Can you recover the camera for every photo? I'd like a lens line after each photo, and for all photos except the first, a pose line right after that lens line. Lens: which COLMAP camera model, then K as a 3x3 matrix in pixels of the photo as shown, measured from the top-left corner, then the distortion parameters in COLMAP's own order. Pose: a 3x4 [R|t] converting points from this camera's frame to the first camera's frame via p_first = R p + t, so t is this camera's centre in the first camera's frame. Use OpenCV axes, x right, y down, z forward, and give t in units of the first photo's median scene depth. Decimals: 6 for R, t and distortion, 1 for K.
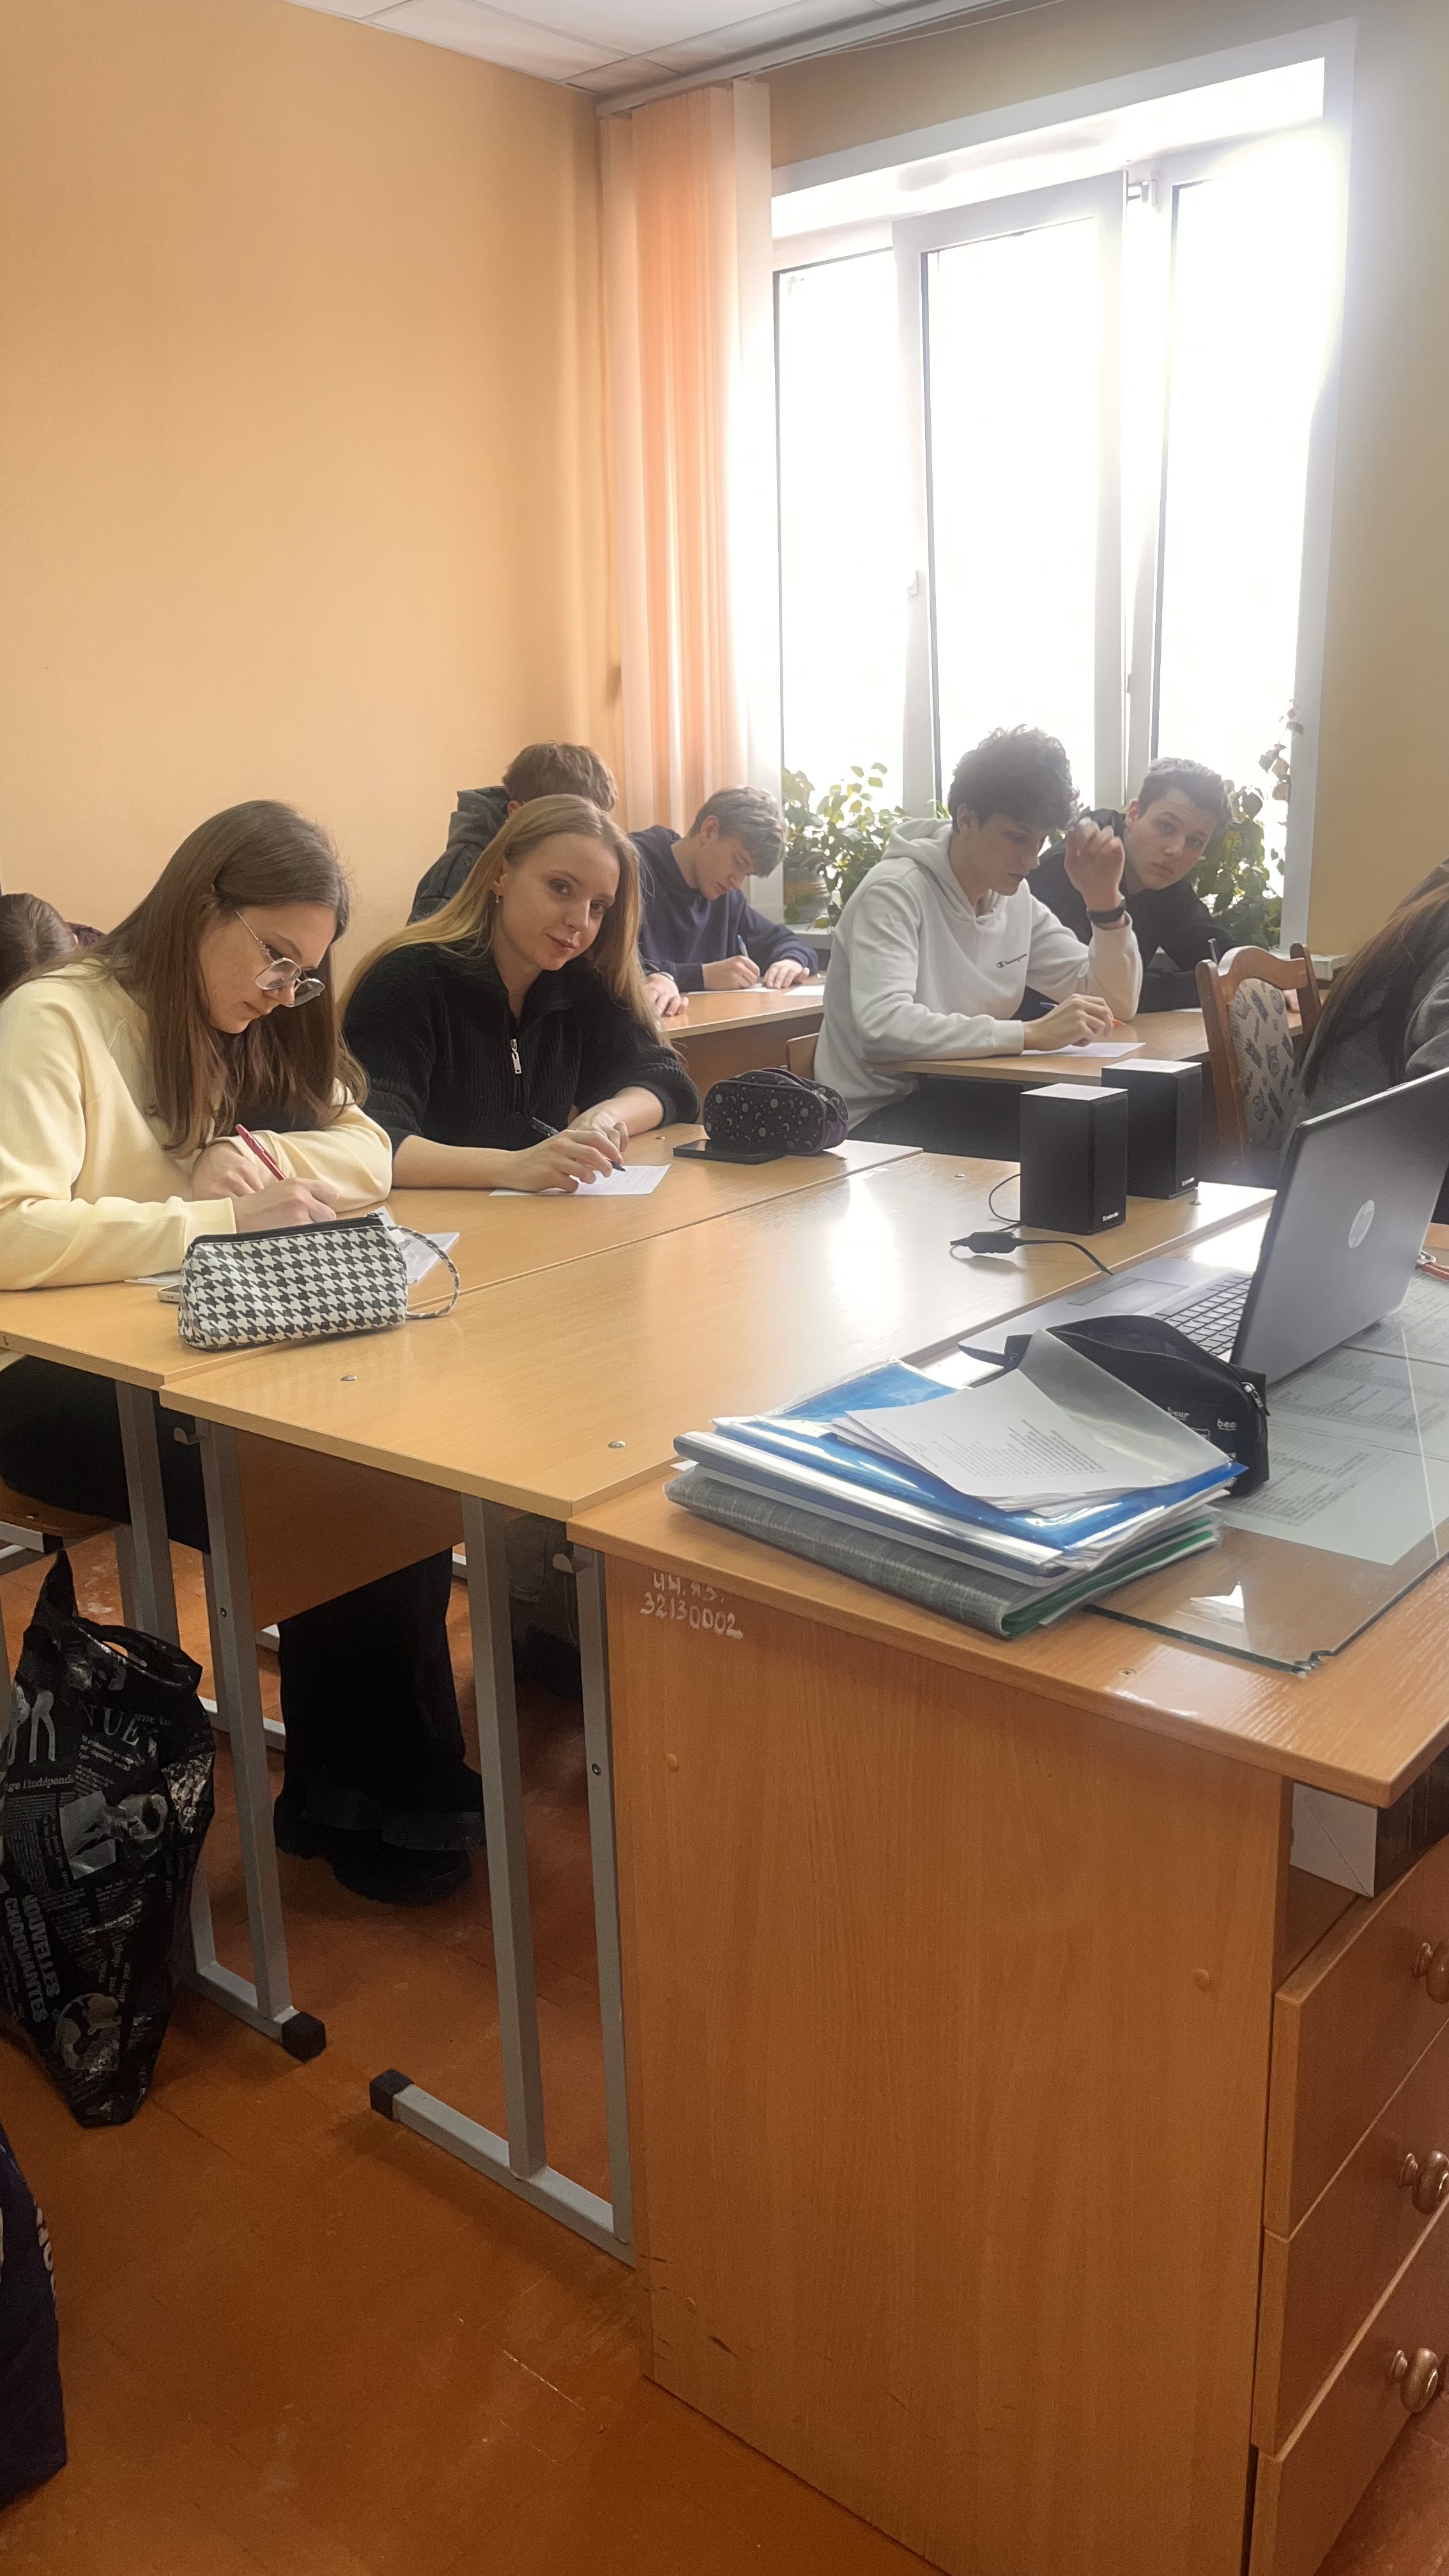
lens RADIAL K [[1954.9, 0, 724.5], [0, 1954.9, 1288.0], [0, 0, 1]] dist [0.103722, -0.135147]
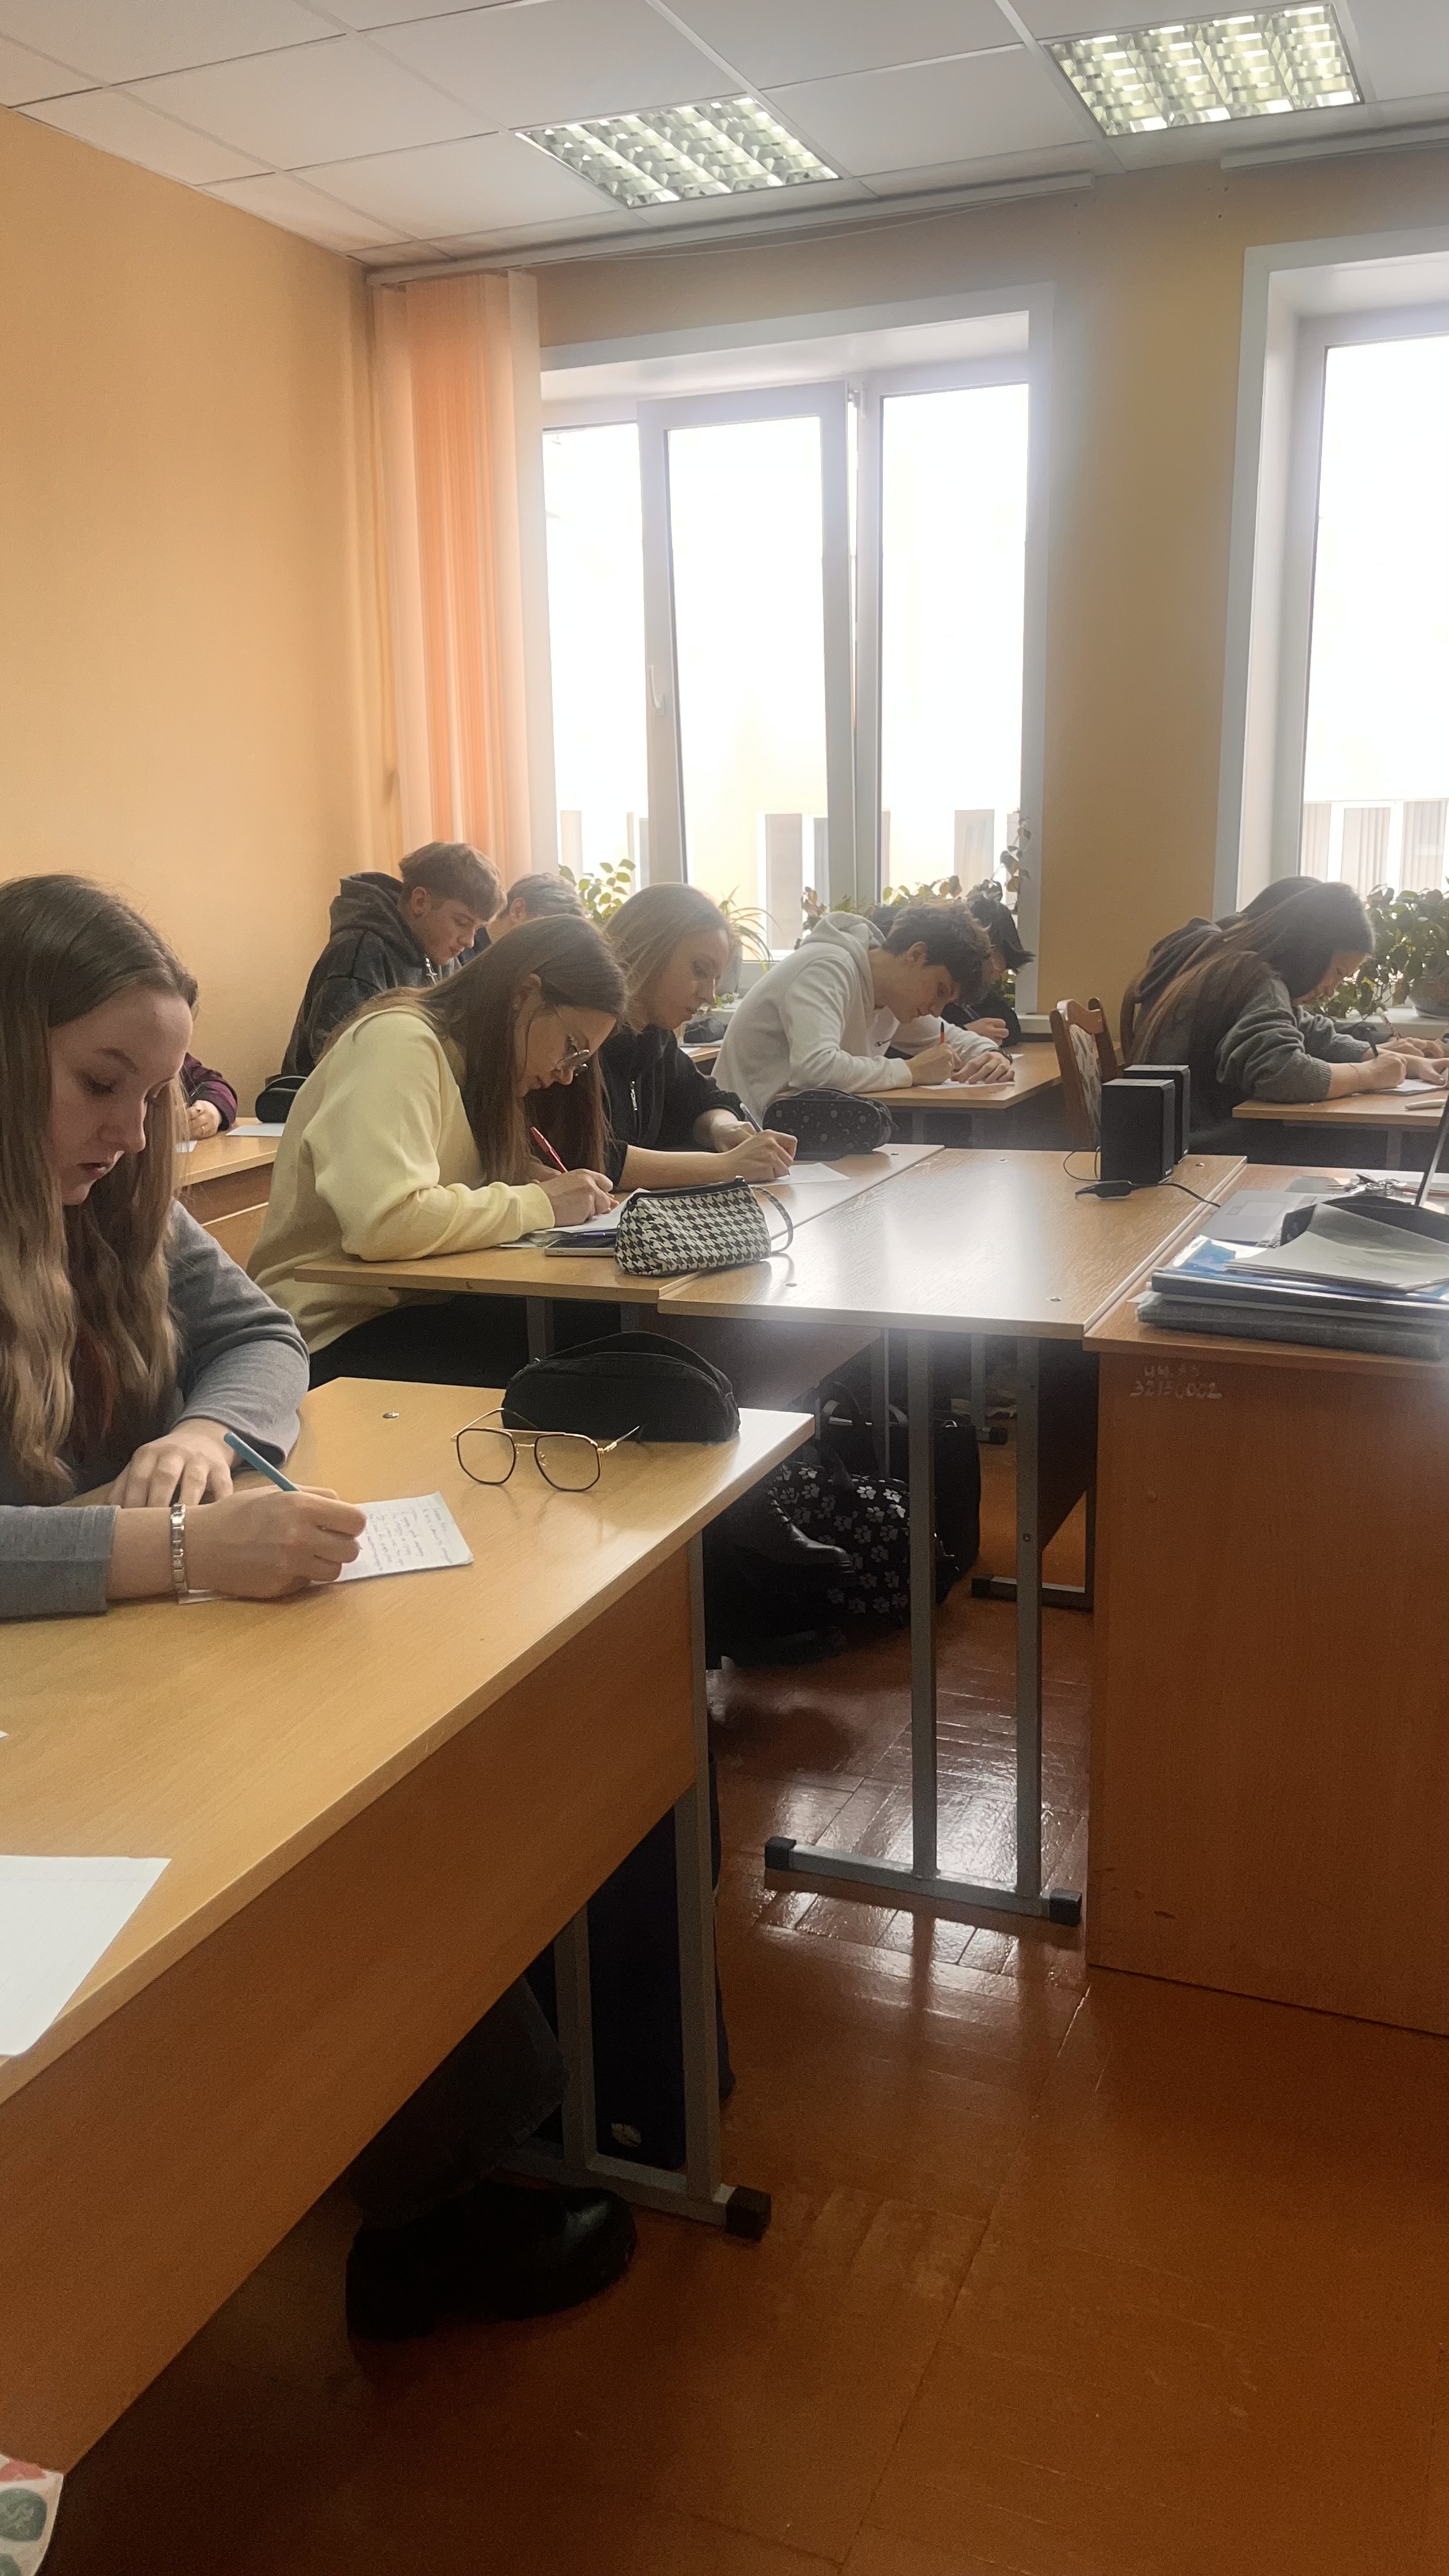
lens RADIAL K [[1958.5, 0, 753.3], [0, 1958.5, 1335.8], [0, 0, 1]] dist [0.066873, -0.090826]
pose [[0.951512, -0.062439, 0.301208, -0.250632], [0.072133, 0.997171, -0.021159, 0.043144], [-0.299034, 0.041860, 0.953324, -0.110463]]
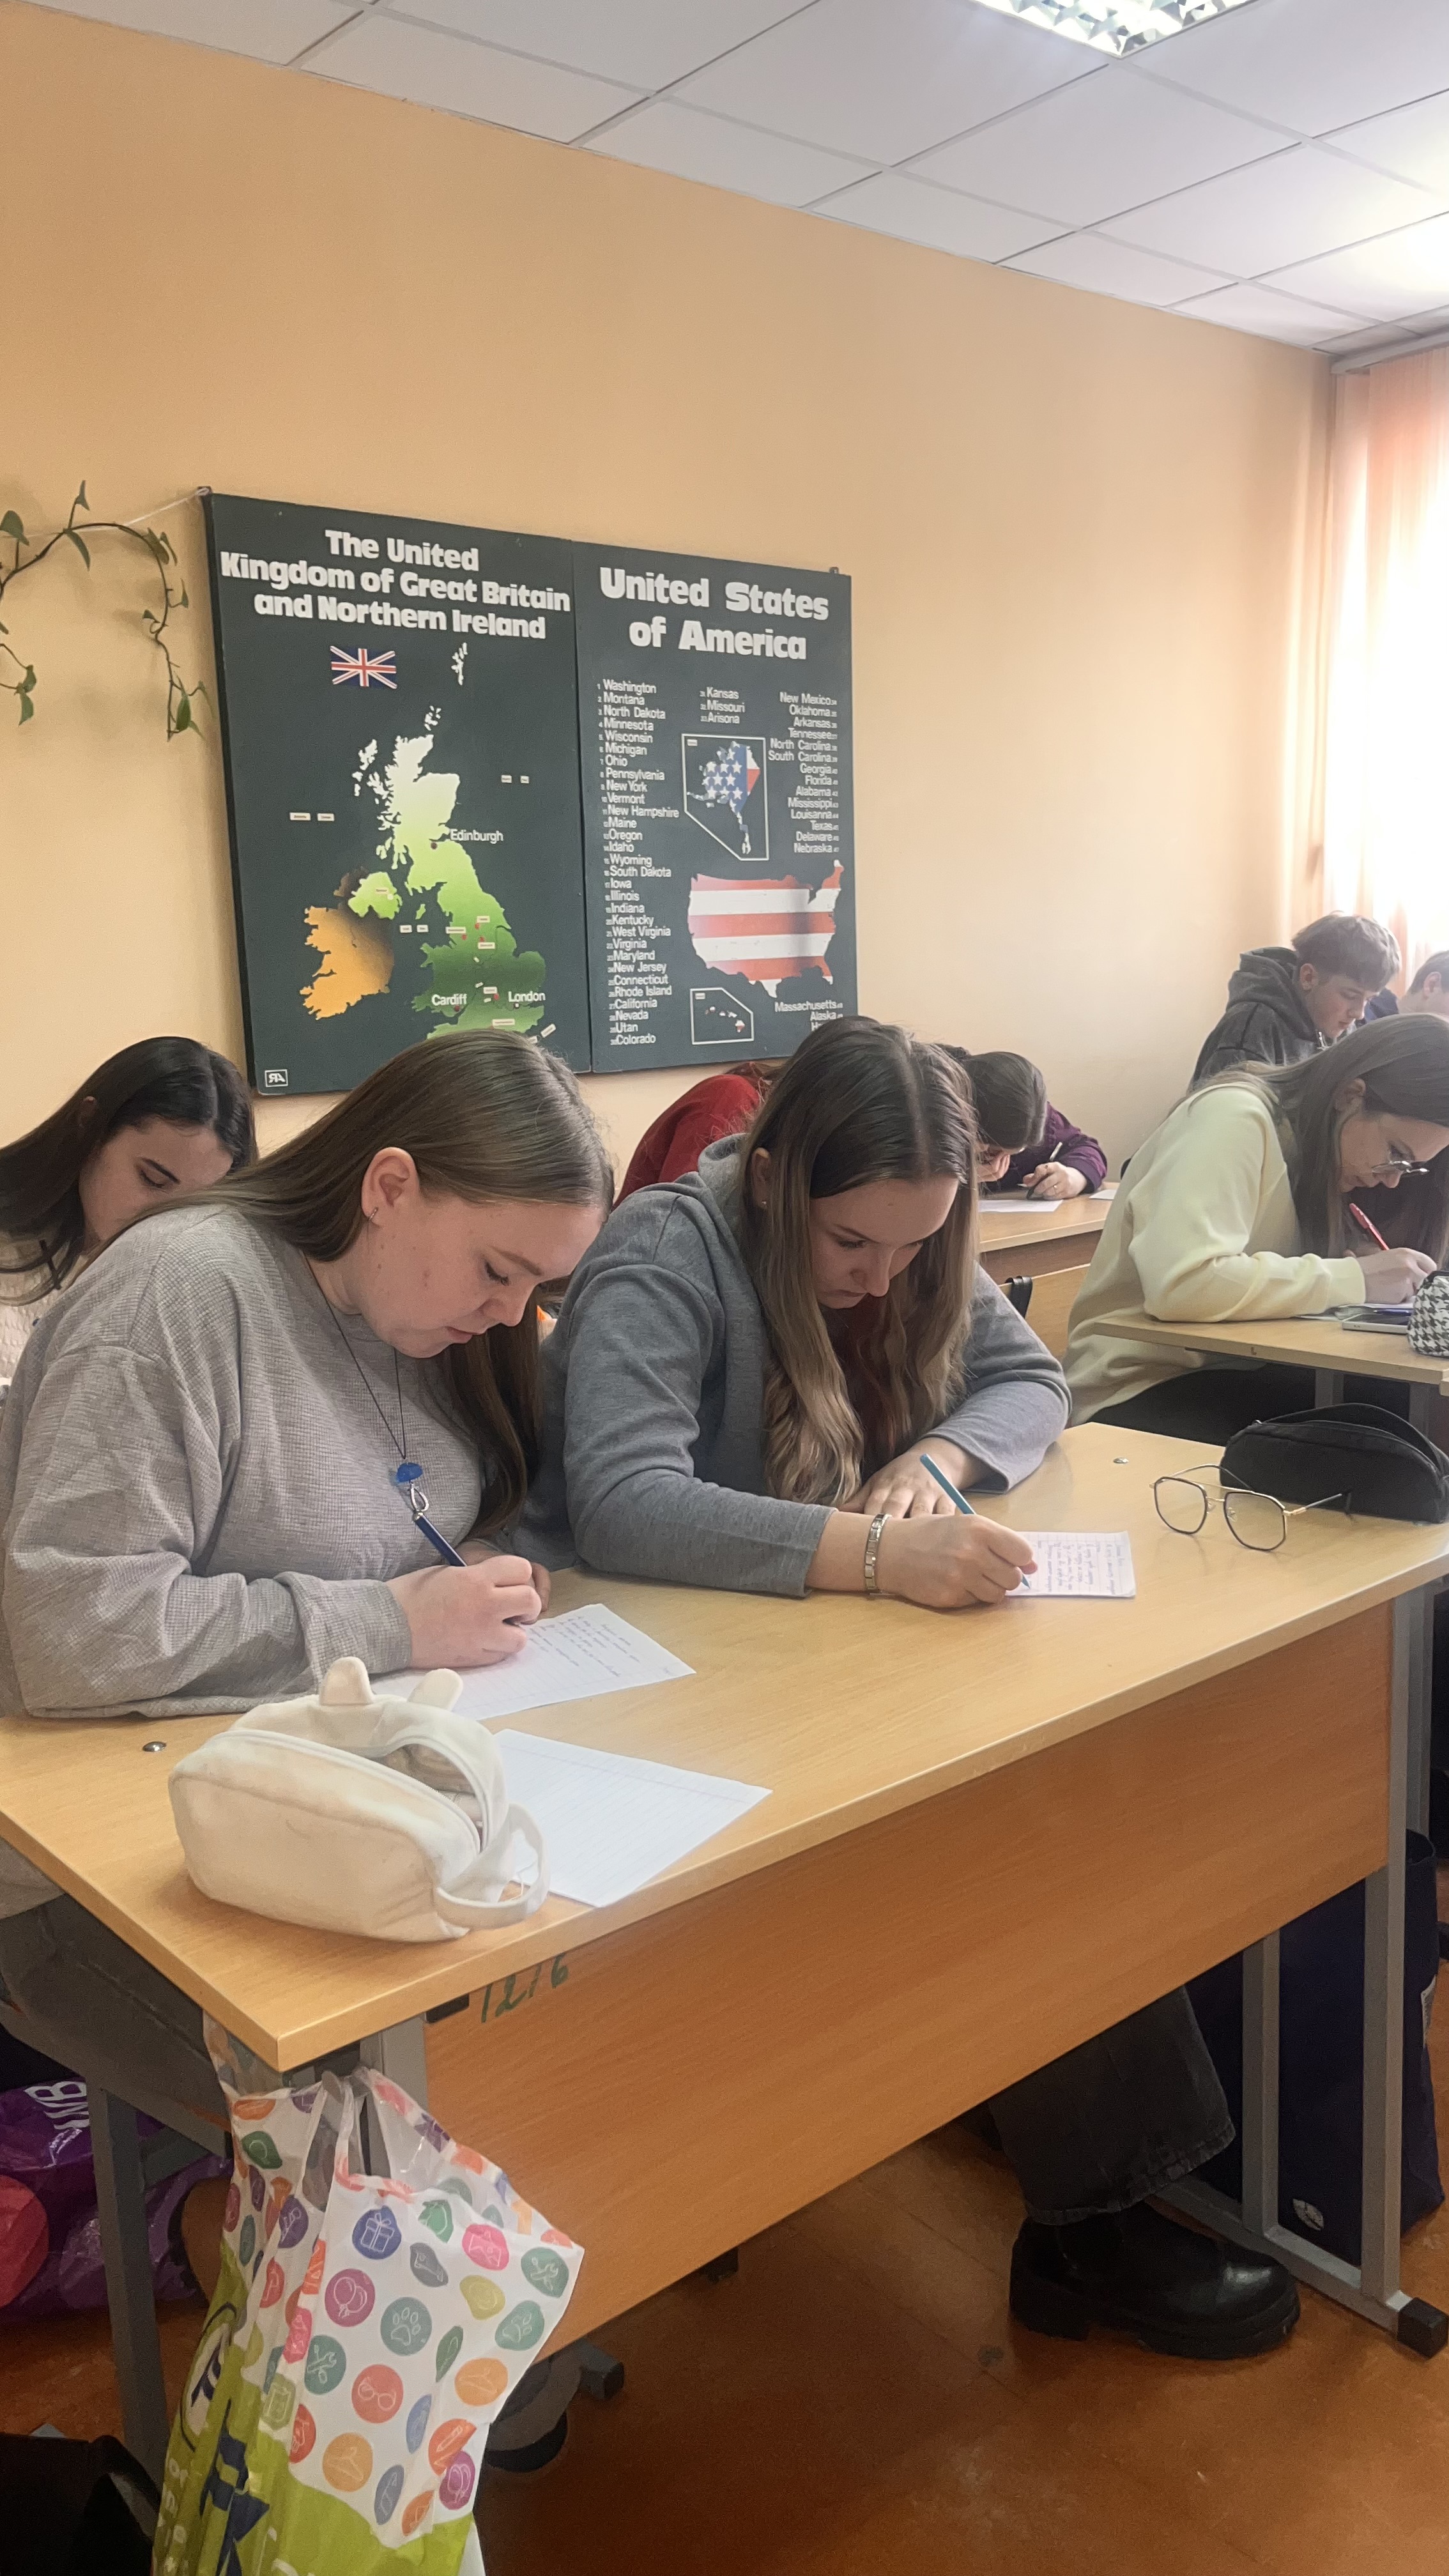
lens RADIAL K [[1958.5, 0, 753.3], [0, 1958.5, 1335.8], [0, 0, 1]] dist [0.066873, -0.090826]
pose [[0.986821, 0.028766, -0.159241, -0.211451], [-0.039384, 0.997177, -0.063925, 0.048879], [0.156952, 0.069354, 0.985168, -0.139699]]
